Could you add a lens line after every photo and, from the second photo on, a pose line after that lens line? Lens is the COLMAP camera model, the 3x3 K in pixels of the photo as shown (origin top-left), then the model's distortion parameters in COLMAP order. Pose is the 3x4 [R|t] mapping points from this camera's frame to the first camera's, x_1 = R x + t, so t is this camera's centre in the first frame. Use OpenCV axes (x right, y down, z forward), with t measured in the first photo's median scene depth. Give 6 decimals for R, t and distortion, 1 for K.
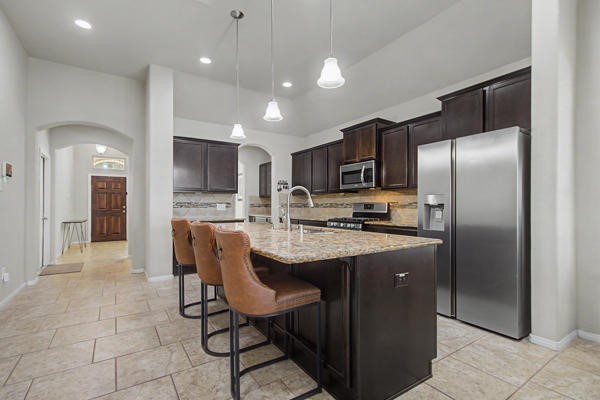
lens RADIAL K [[282.5, 0, 303.0], [0, 282.5, 203.5], [0, 0, 1]] dist [-0.001848, 0.000002]
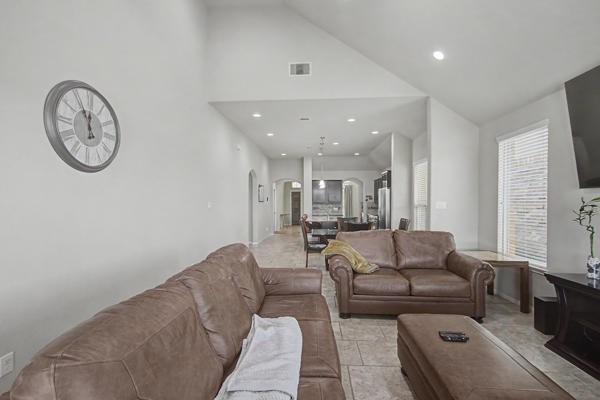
lens RADIAL K [[282.5, 0, 297.5], [0, 282.5, 204.8], [0, 0, 1]] dist [-0.001848, 0.000002]
pose [[0.790020, 0.006025, -0.613051, 0.959031], [0.002930, 0.999903, 0.013602, -0.060004], [0.613074, -0.012542, 0.789926, -1.052322]]
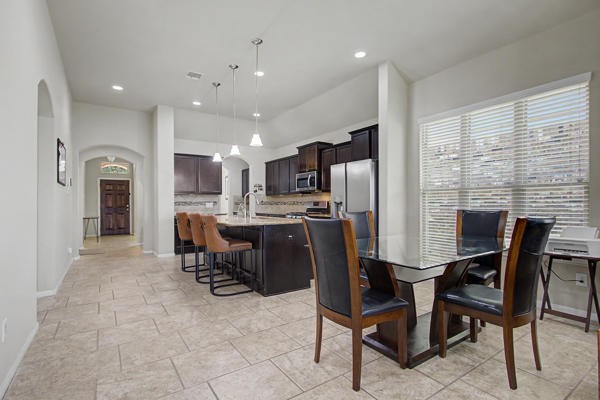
lens RADIAL K [[282.5, 0, 297.6], [0, 282.5, 200.0], [0, 0, 1]] dist [-0.001848, 0.000002]
pose [[0.999945, -0.008478, 0.006149, 0.134120], [0.008503, 0.999956, -0.004053, -0.002350], [-0.006114, 0.004105, 0.999973, -0.380686]]
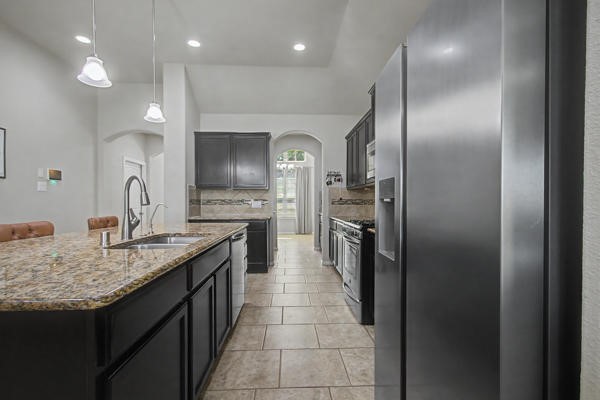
lens RADIAL K [[282.5, 0, 290.3], [0, 282.5, 207.8], [0, 0, 1]] dist [-0.001848, 0.000002]
pose [[0.837417, 0.007015, -0.546520, 0.361071], [0.006654, 0.999713, 0.023028, 0.003994], [0.546524, -0.022921, 0.837130, 0.345397]]
